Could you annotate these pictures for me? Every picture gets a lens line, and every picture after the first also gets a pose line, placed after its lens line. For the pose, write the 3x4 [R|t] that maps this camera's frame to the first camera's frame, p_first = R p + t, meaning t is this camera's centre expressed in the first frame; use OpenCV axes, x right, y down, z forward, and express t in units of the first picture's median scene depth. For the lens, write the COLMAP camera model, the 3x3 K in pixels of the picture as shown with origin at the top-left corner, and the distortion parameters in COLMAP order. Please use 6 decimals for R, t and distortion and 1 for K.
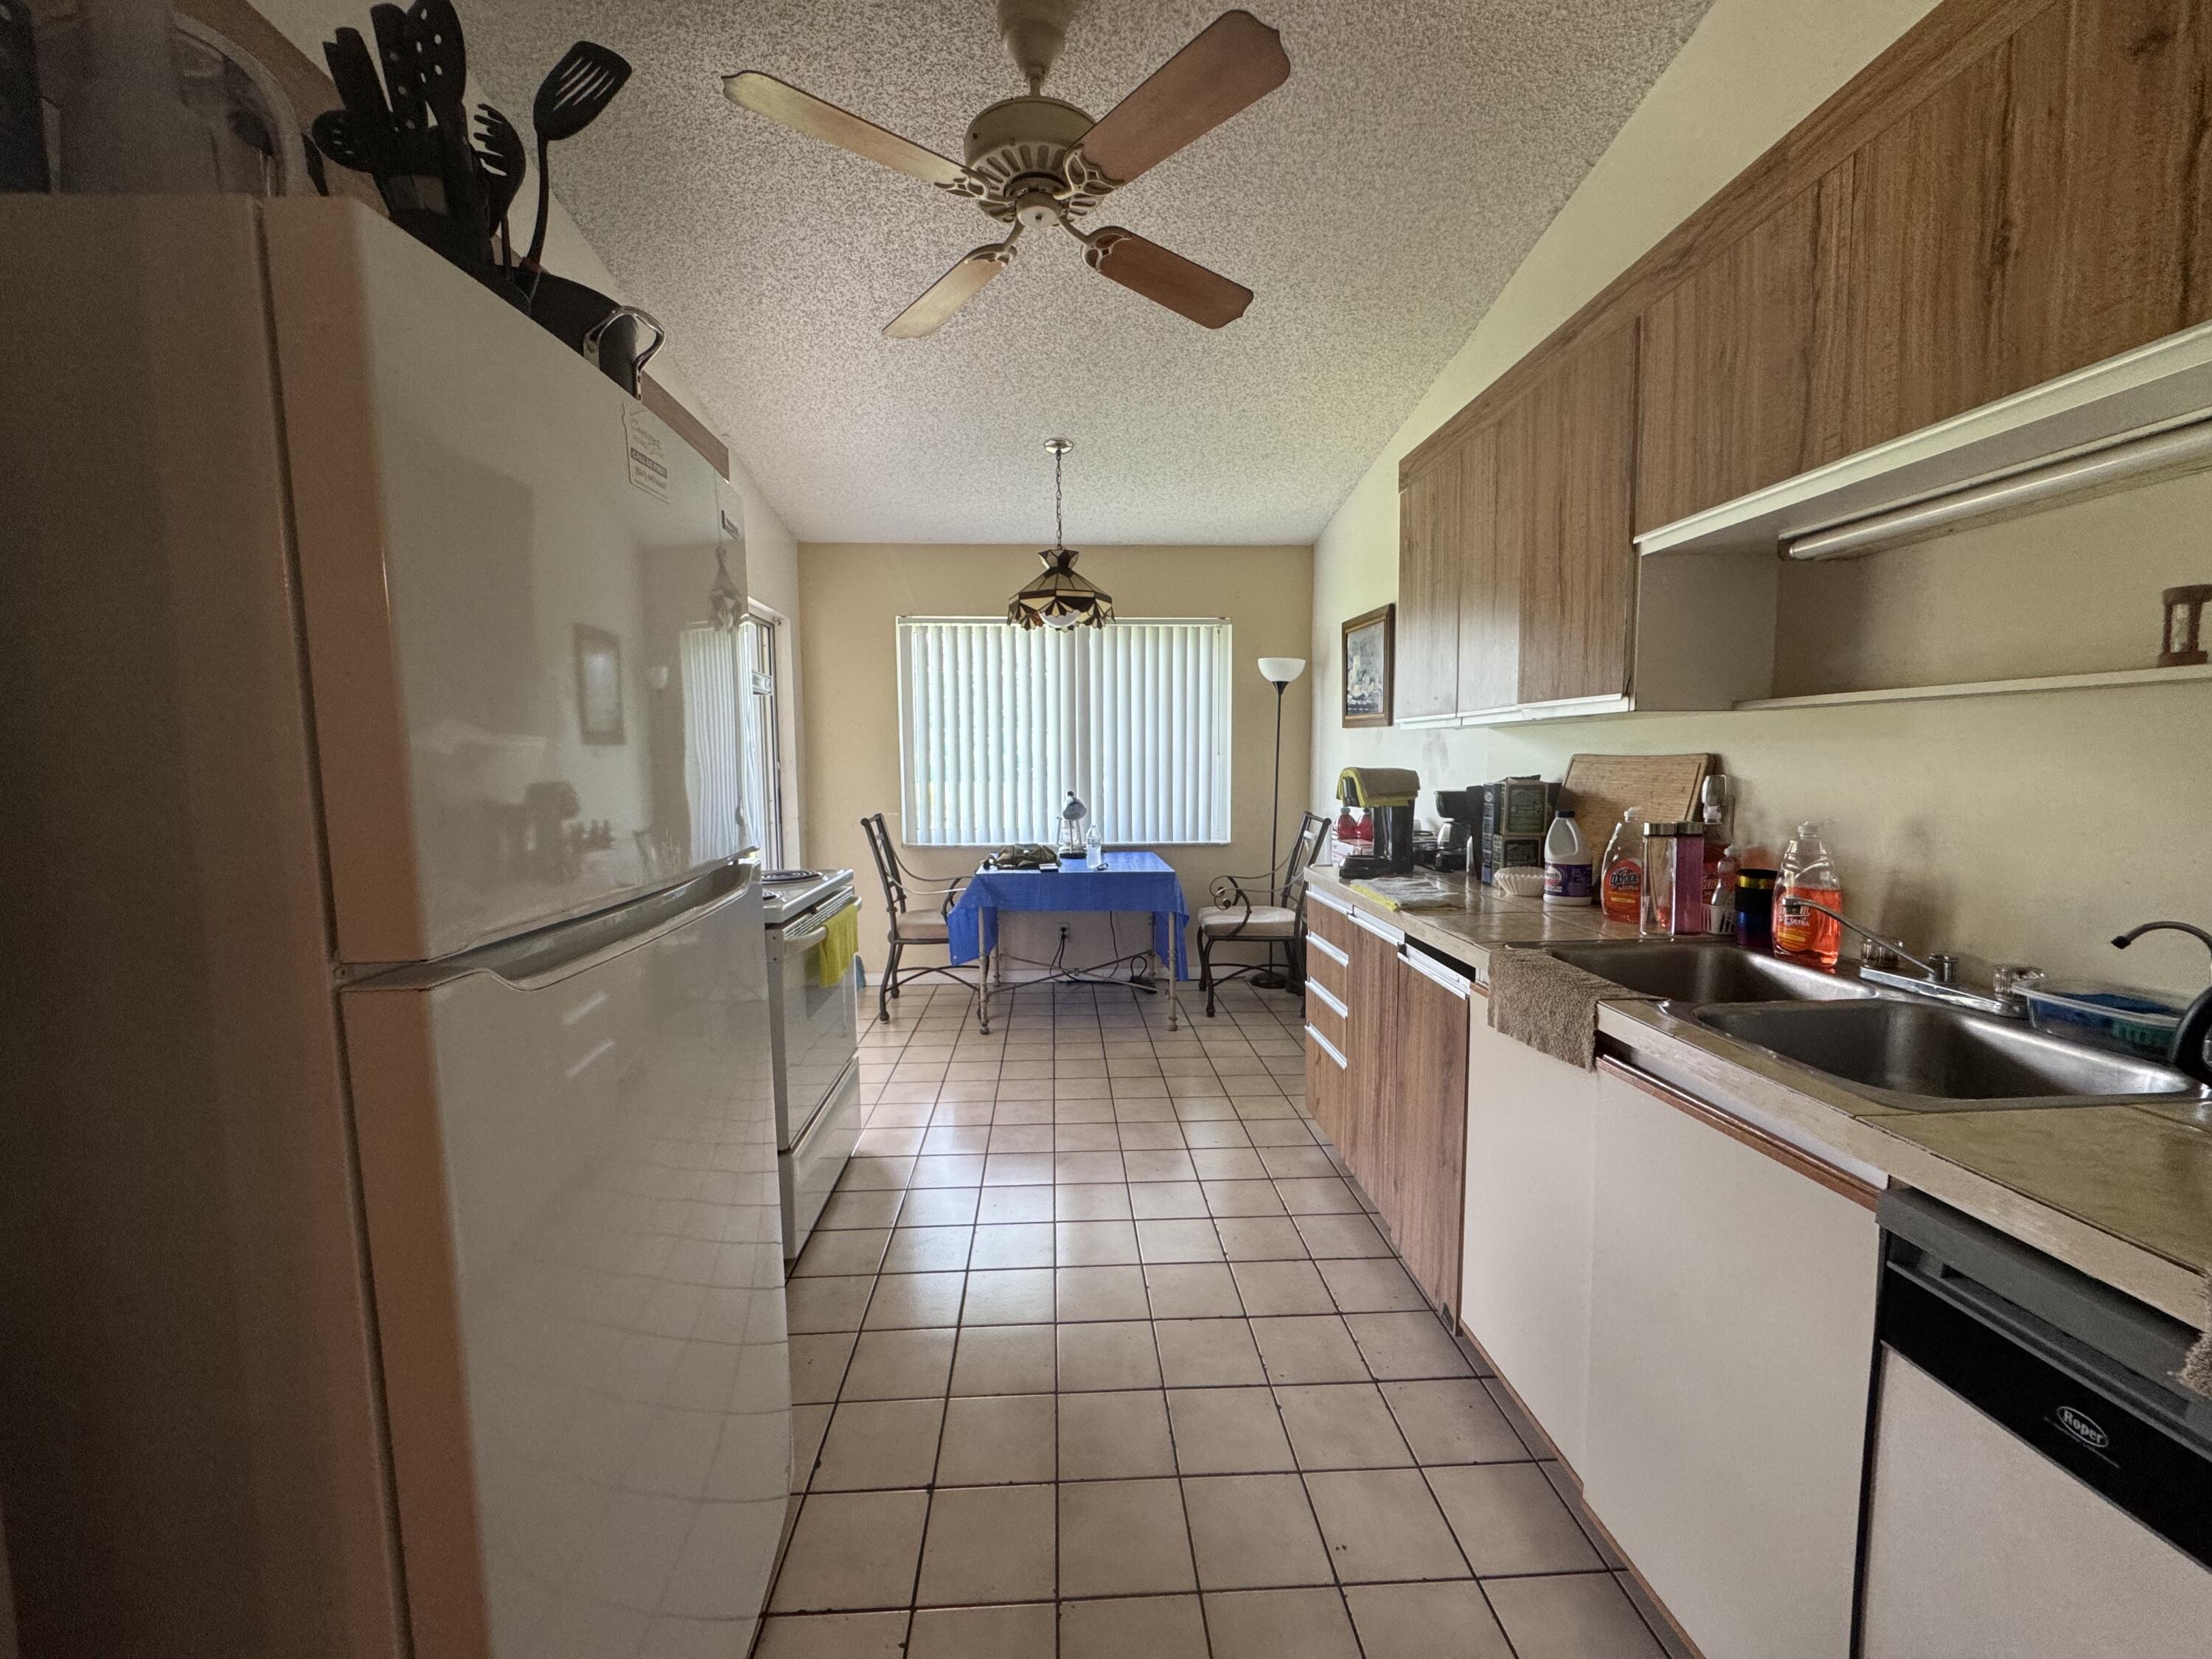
lens RADIAL K [[878.0, 0, 1098.5], [0, 878.0, 833.6], [0, 0, 1]] dist [-0.001090, -0.000046]
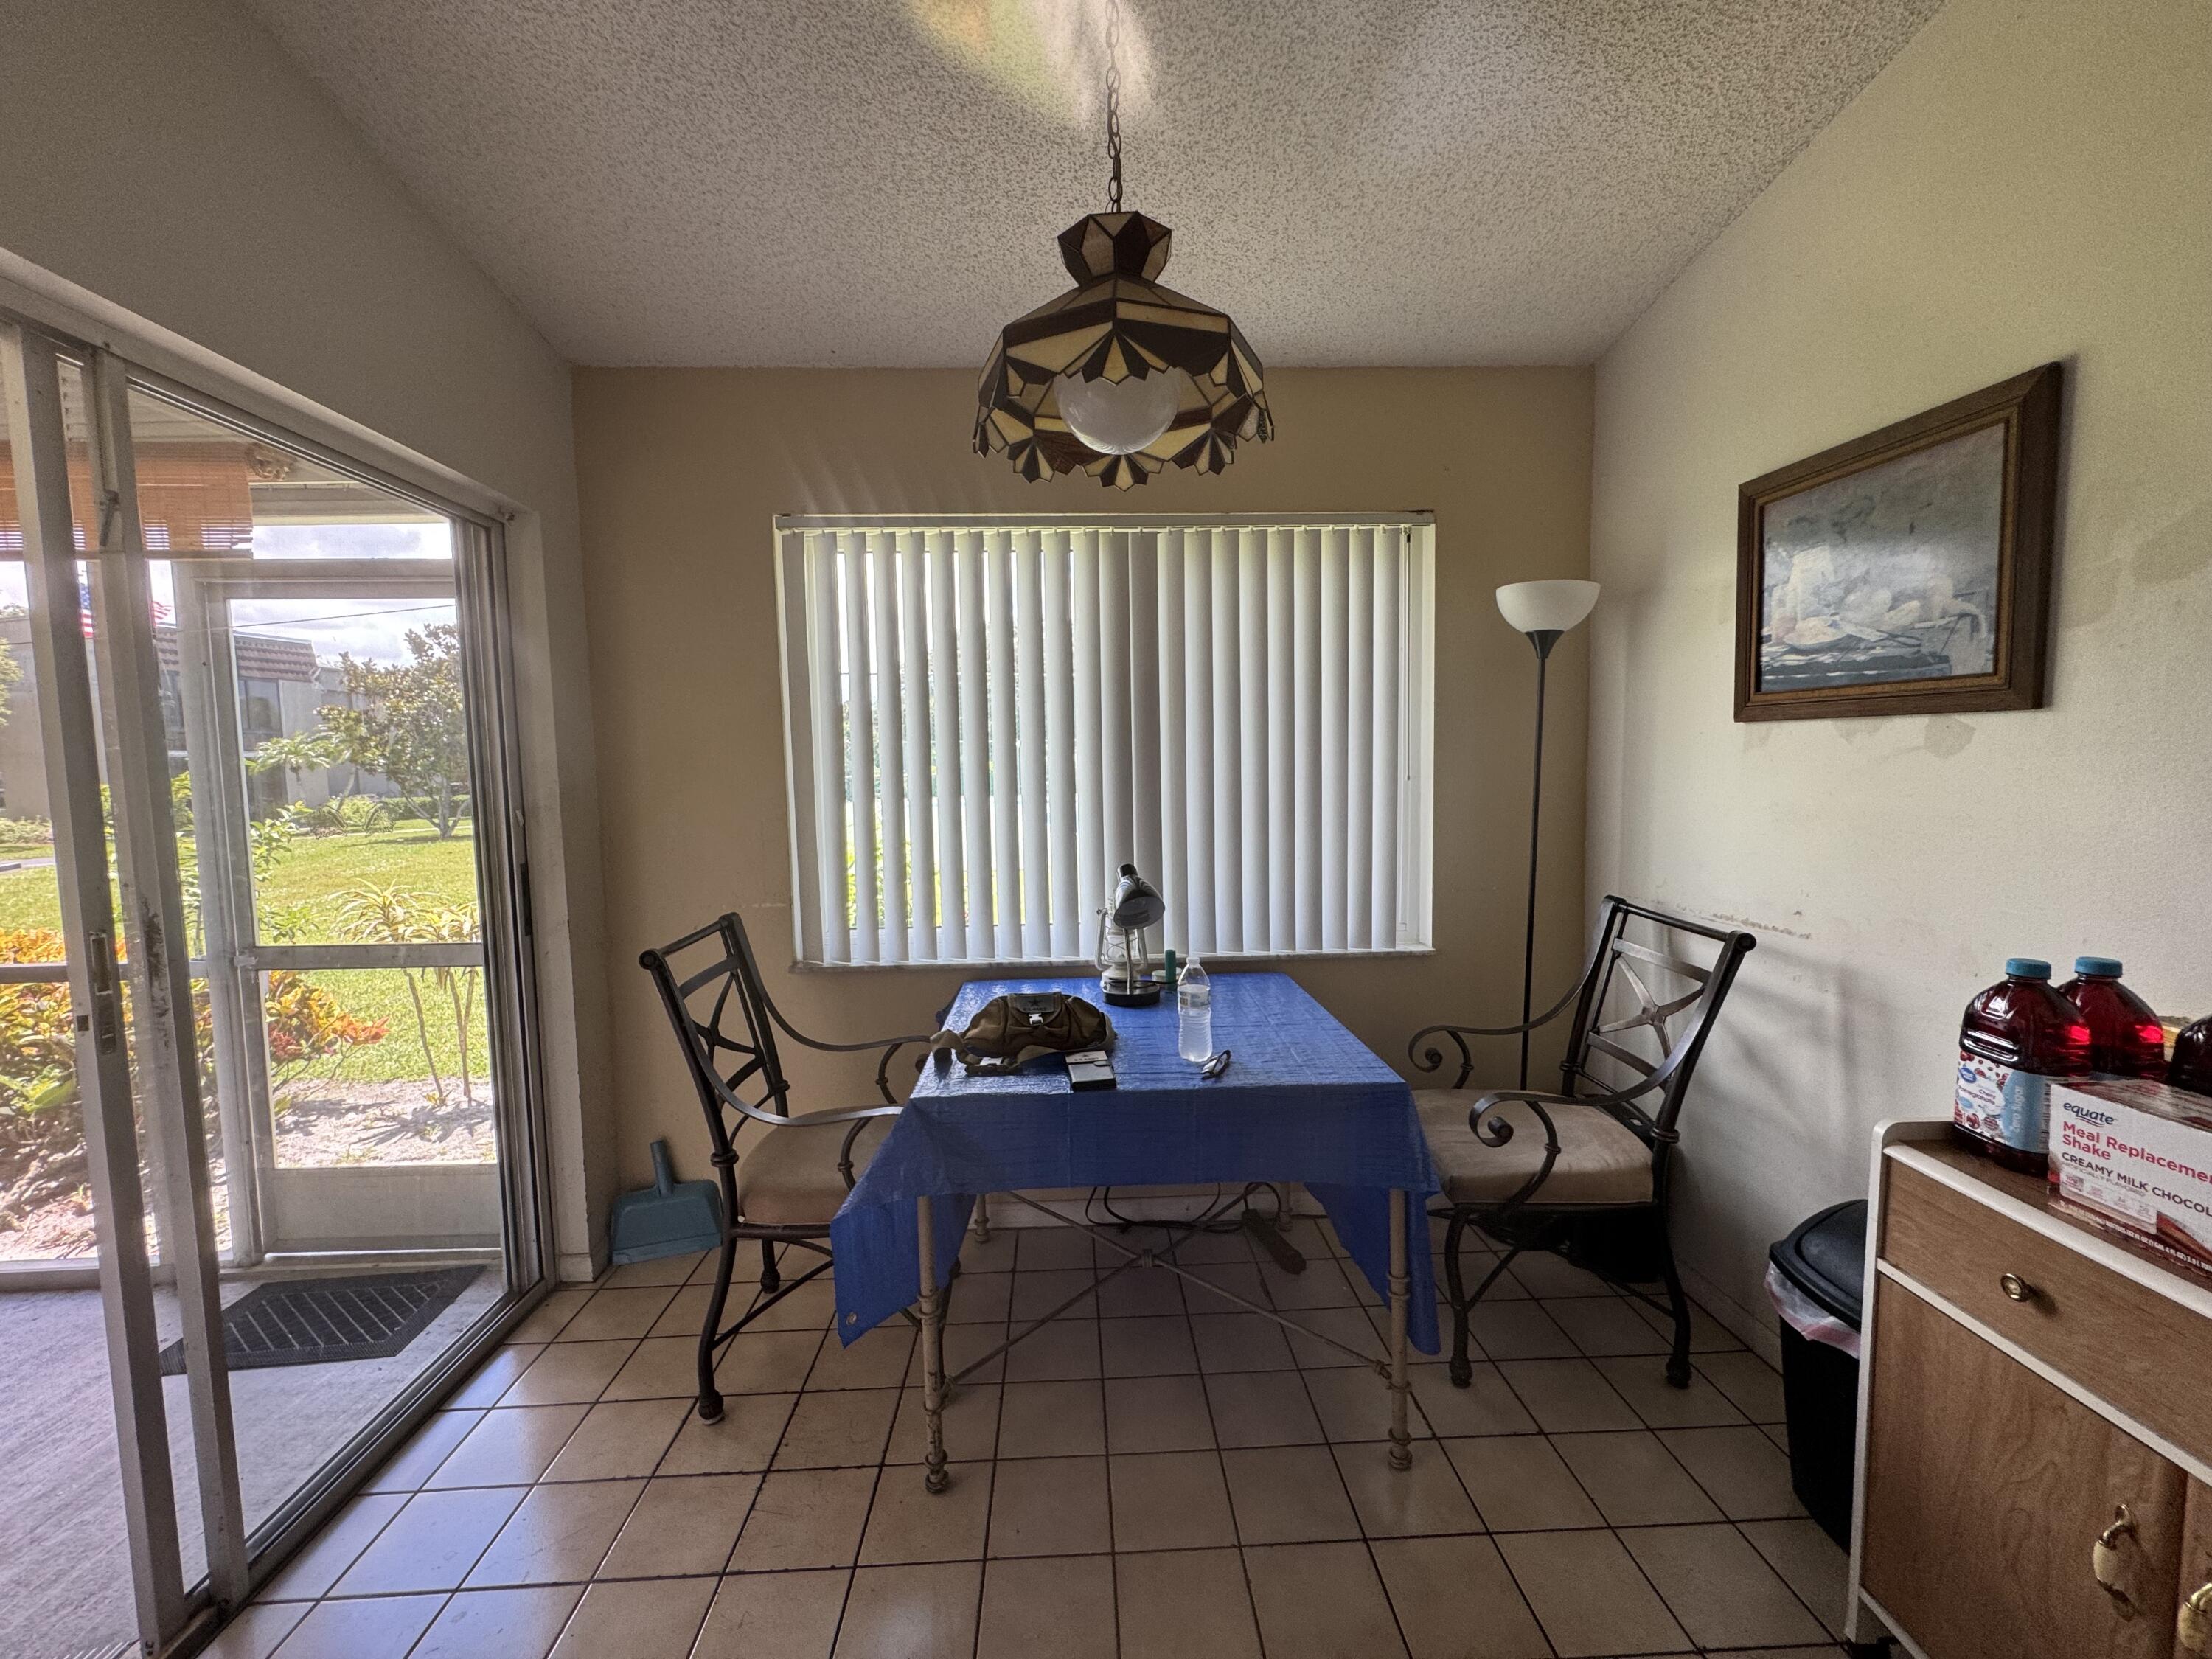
lens RADIAL K [[878.0, 0, 1104.5], [0, 878.0, 831.3], [0, 0, 1]] dist [-0.001090, -0.000046]
pose [[0.999886, -0.013544, -0.006627, -0.040301], [0.013456, 0.999824, -0.013089, -0.059273], [0.006804, 0.012998, 0.999892, 0.516714]]
